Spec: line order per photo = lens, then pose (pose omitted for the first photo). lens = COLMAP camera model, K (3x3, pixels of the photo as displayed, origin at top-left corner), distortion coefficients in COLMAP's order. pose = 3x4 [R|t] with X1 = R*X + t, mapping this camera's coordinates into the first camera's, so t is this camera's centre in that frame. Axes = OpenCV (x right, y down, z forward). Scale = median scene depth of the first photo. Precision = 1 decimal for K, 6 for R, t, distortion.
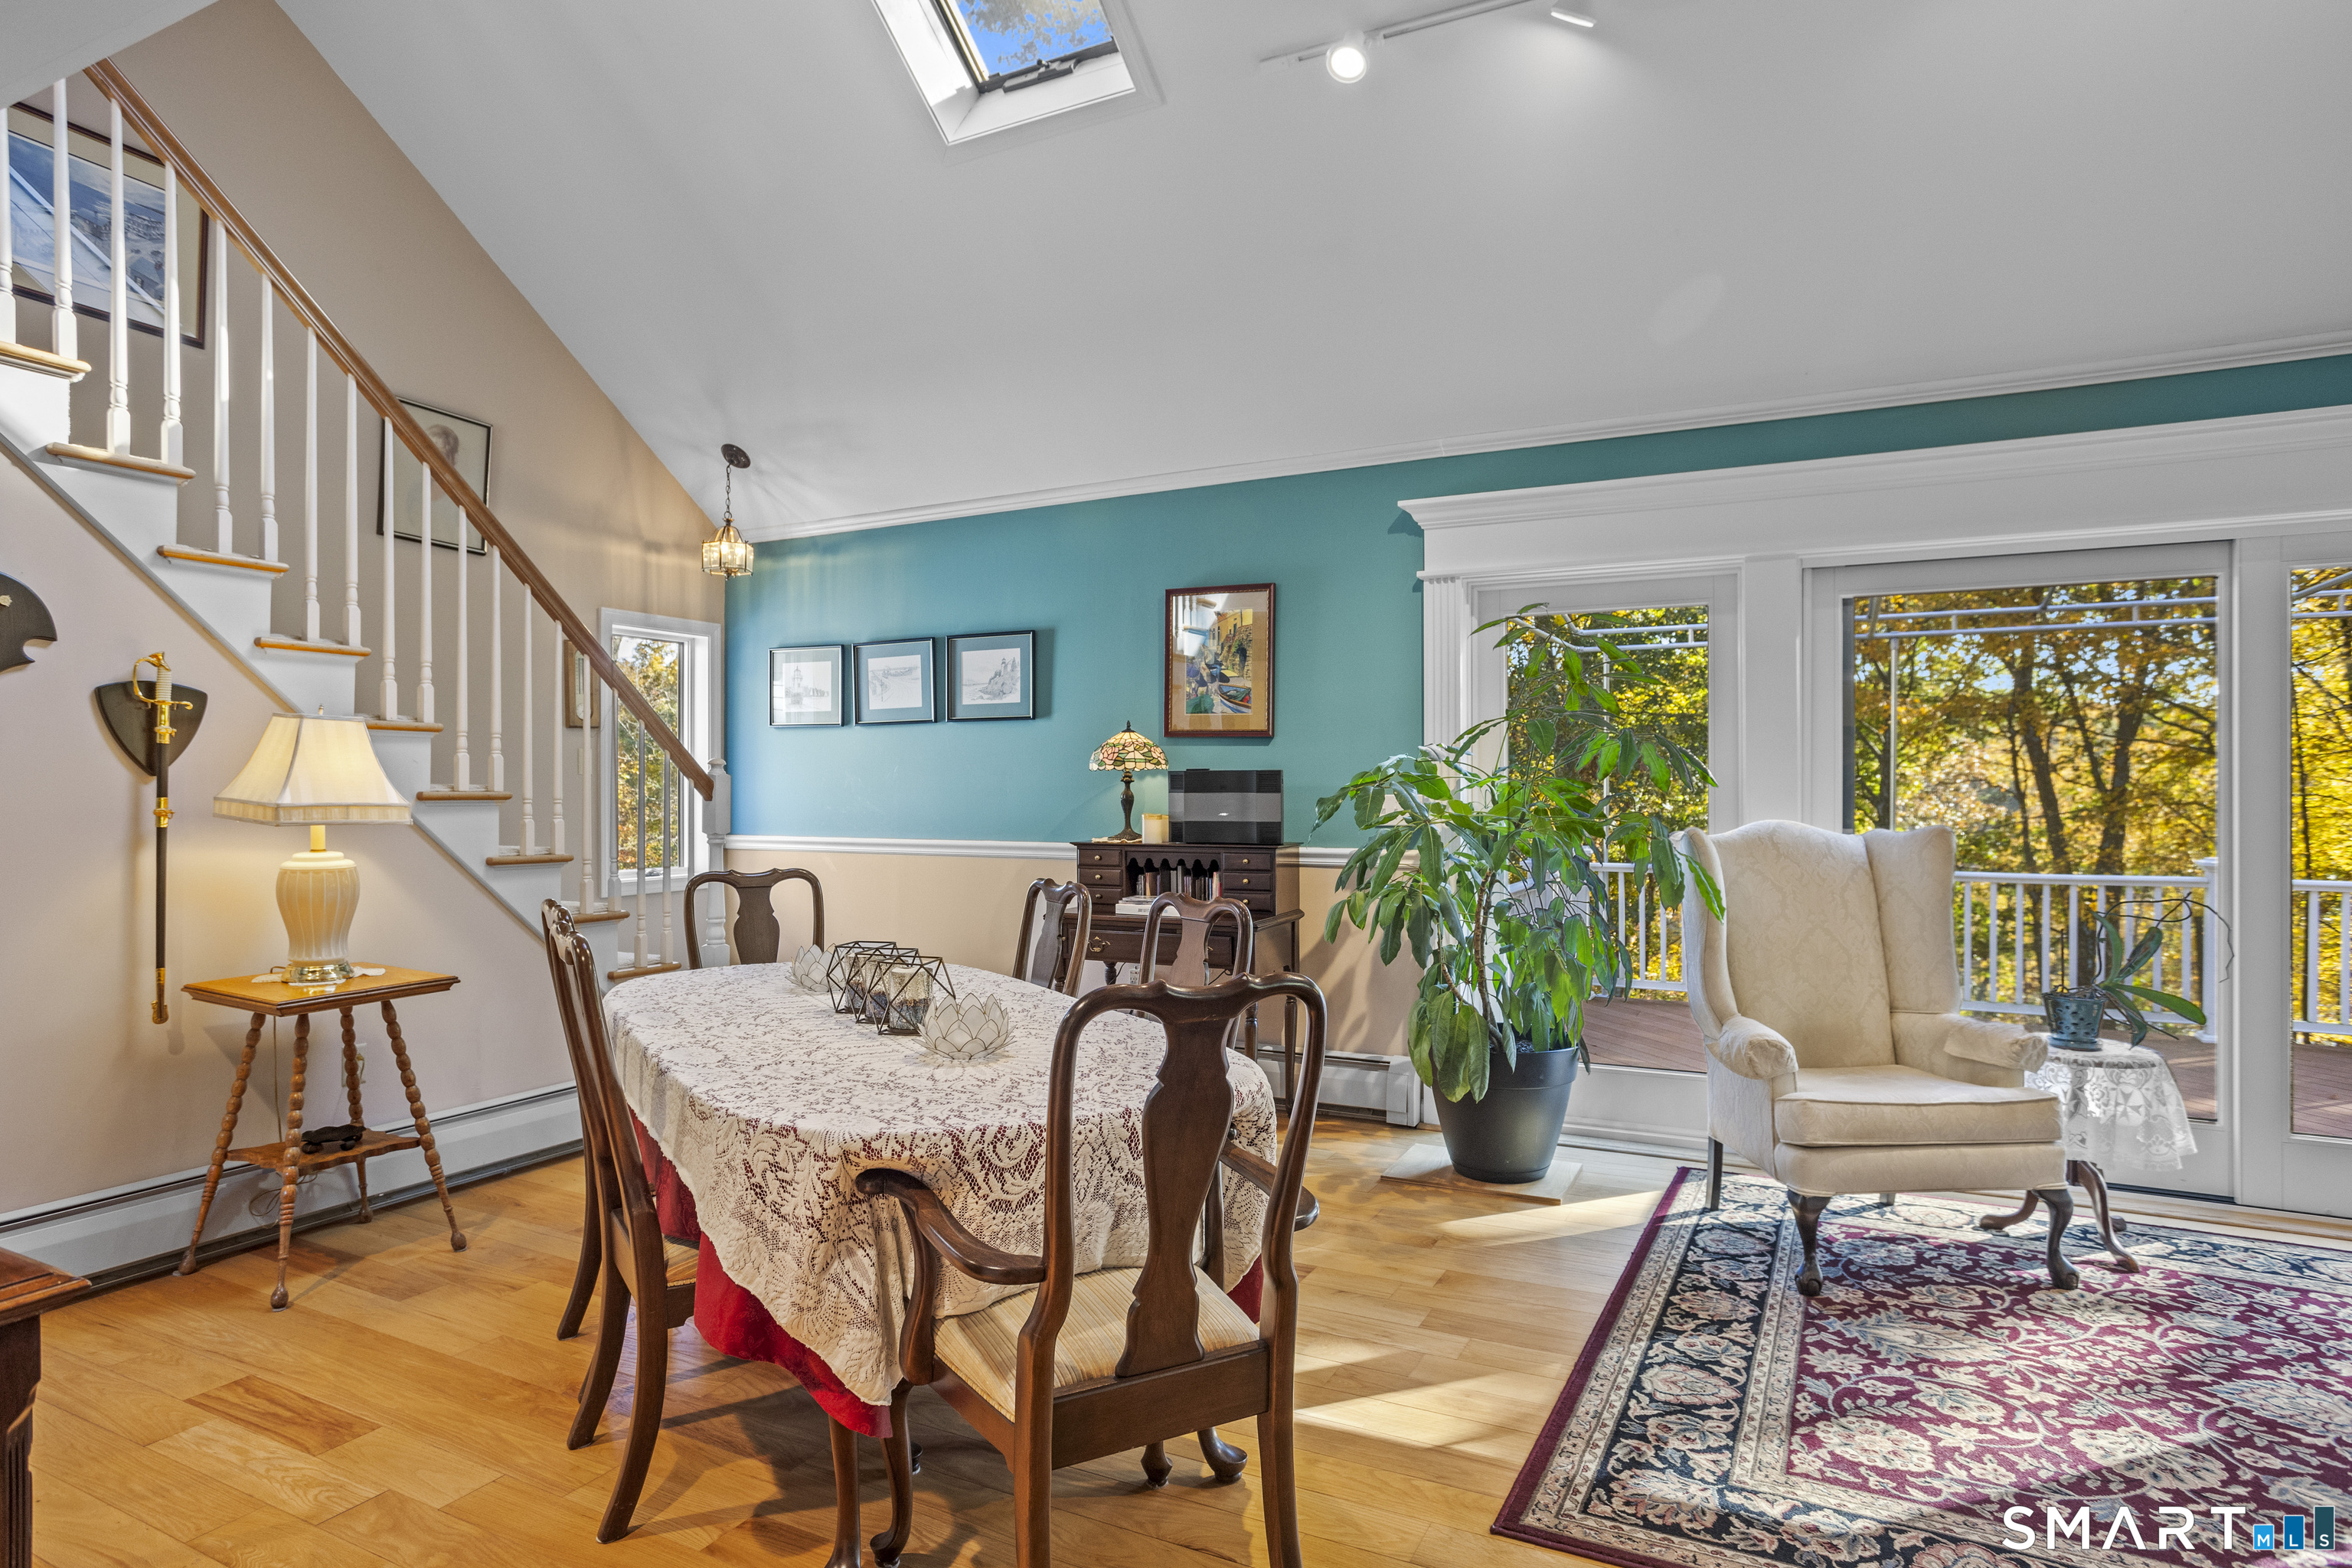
lens RADIAL K [[1307.6, 0, 1162.0], [0, 1307.6, 789.2], [0, 0, 1]] dist [-0.038591, 0.026678]
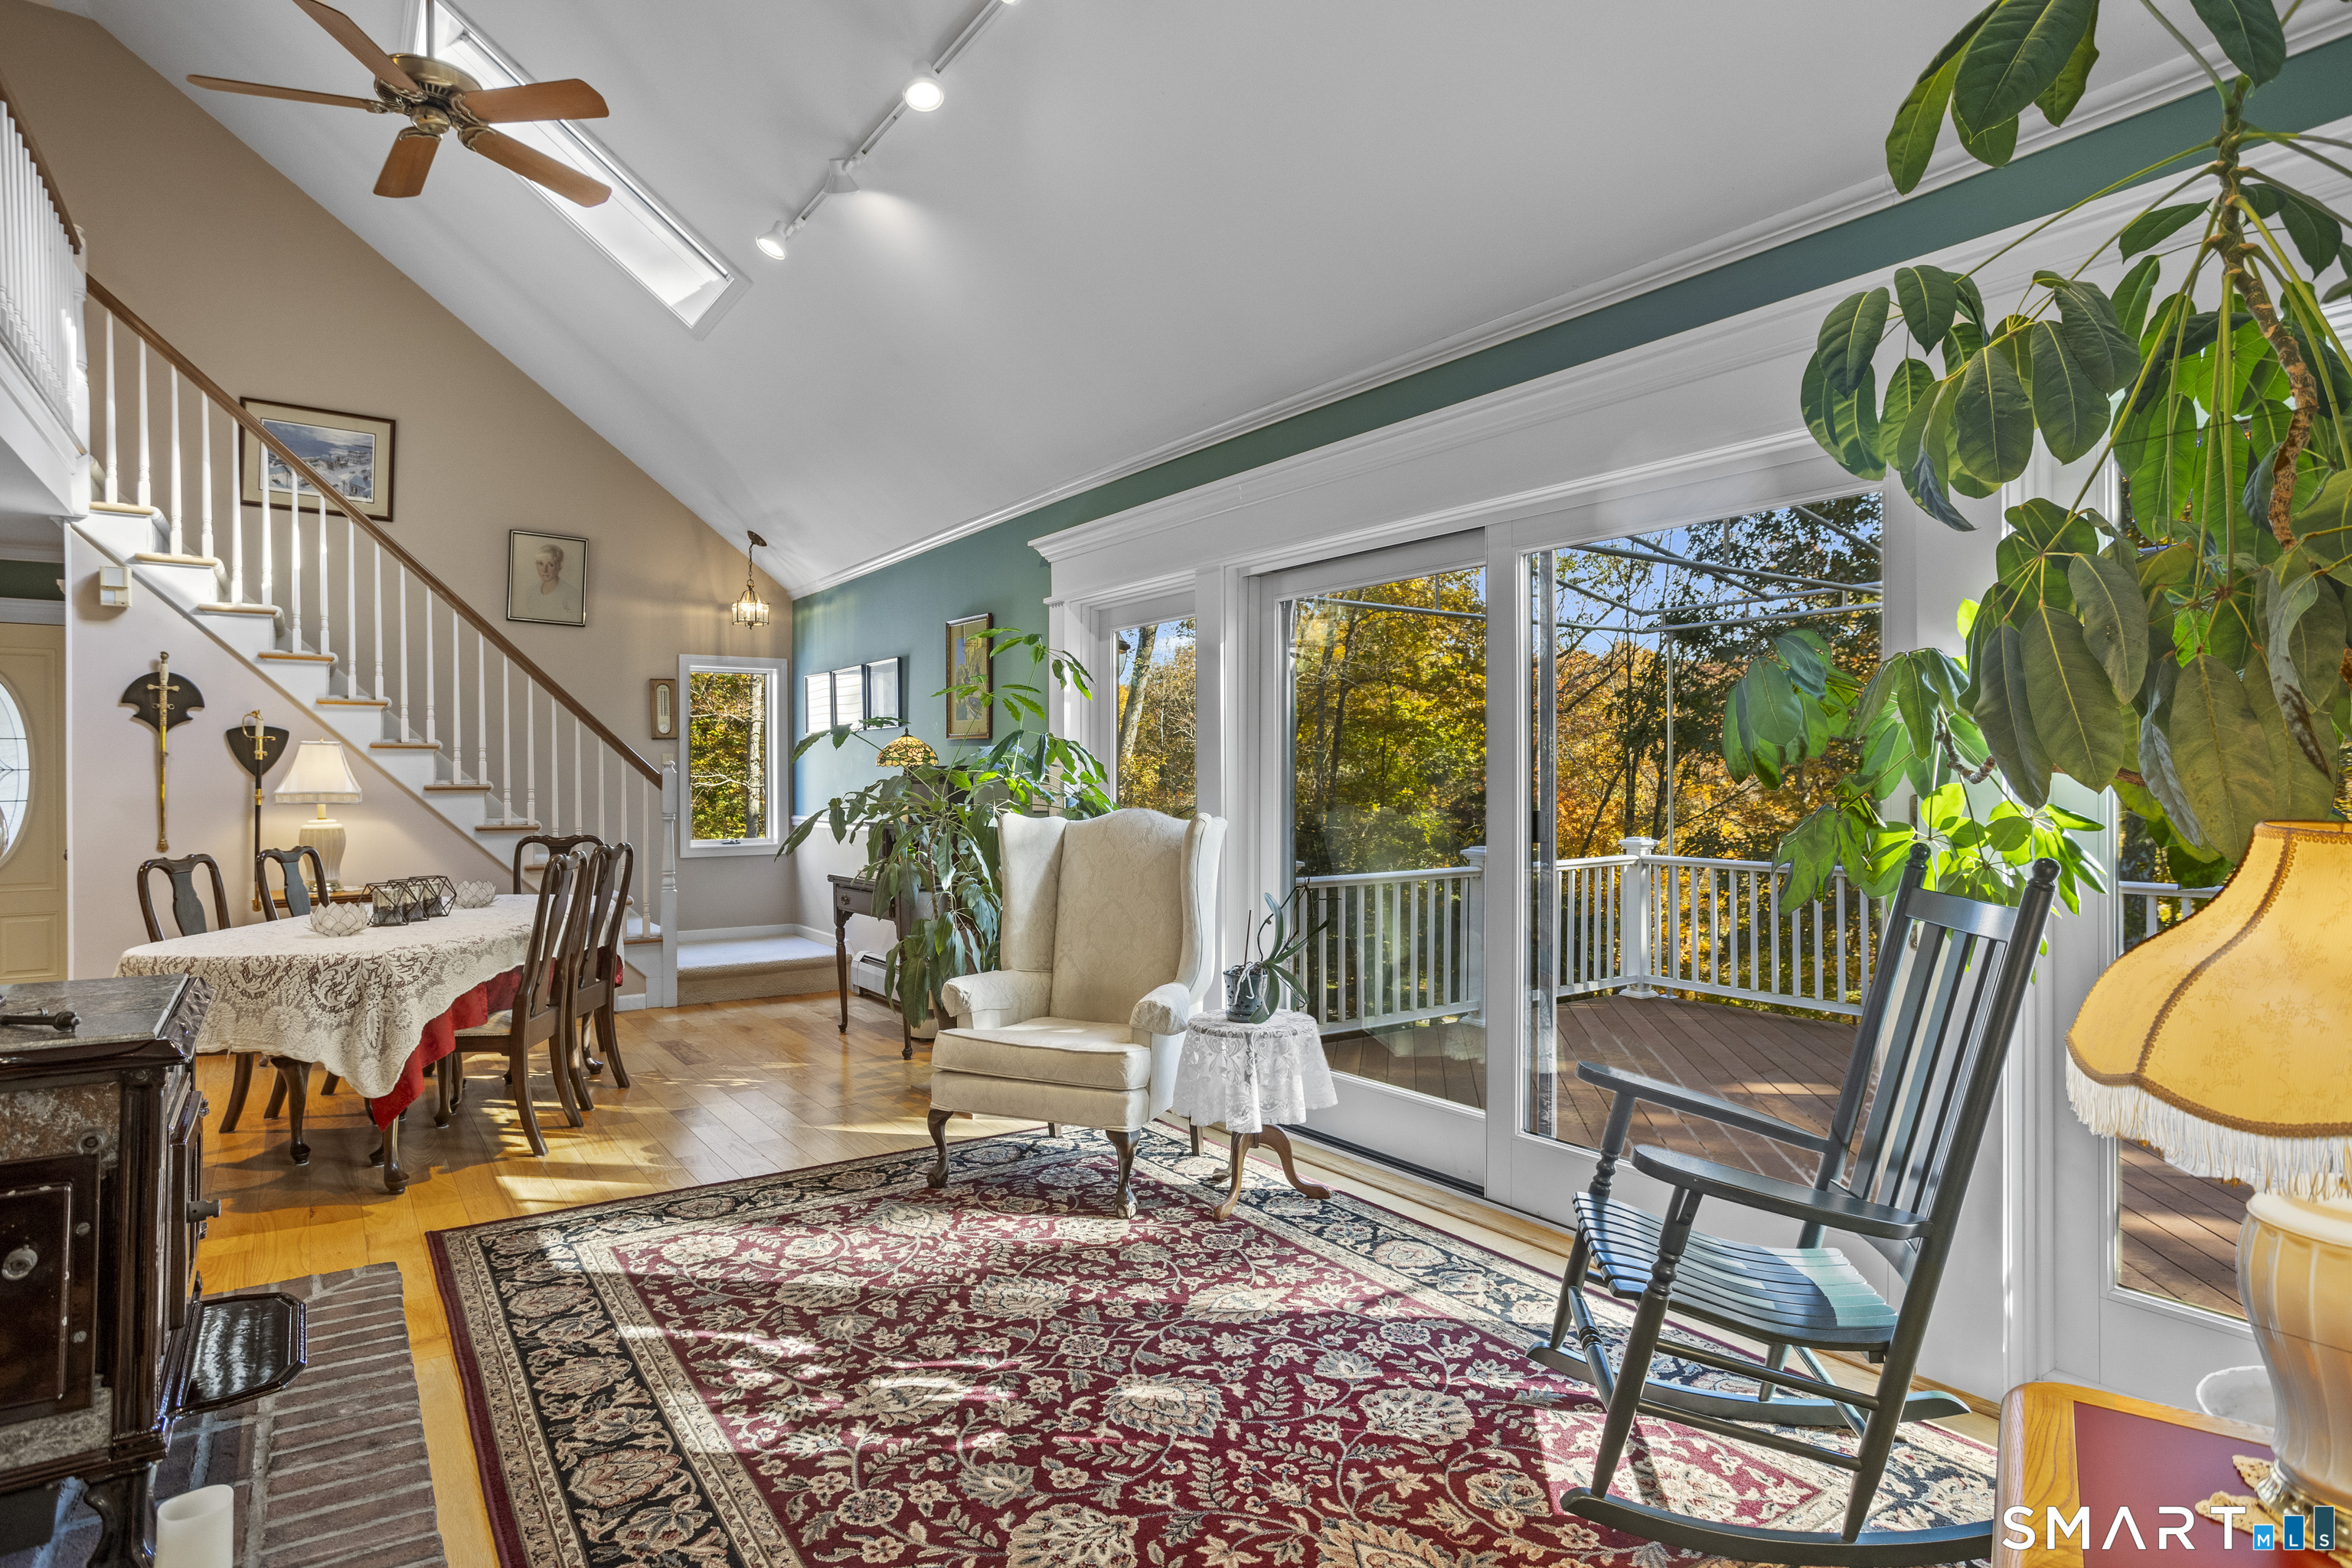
lens RADIAL K [[1307.6, 0, 1166.9], [0, 1307.6, 781.8], [0, 0, 1]] dist [-0.038591, 0.026678]
pose [[0.875694, -0.003148, -0.482856, 1.240757], [0.004458, 0.999989, 0.001566, -0.000417], [0.482846, -0.003523, 0.875698, 0.009777]]
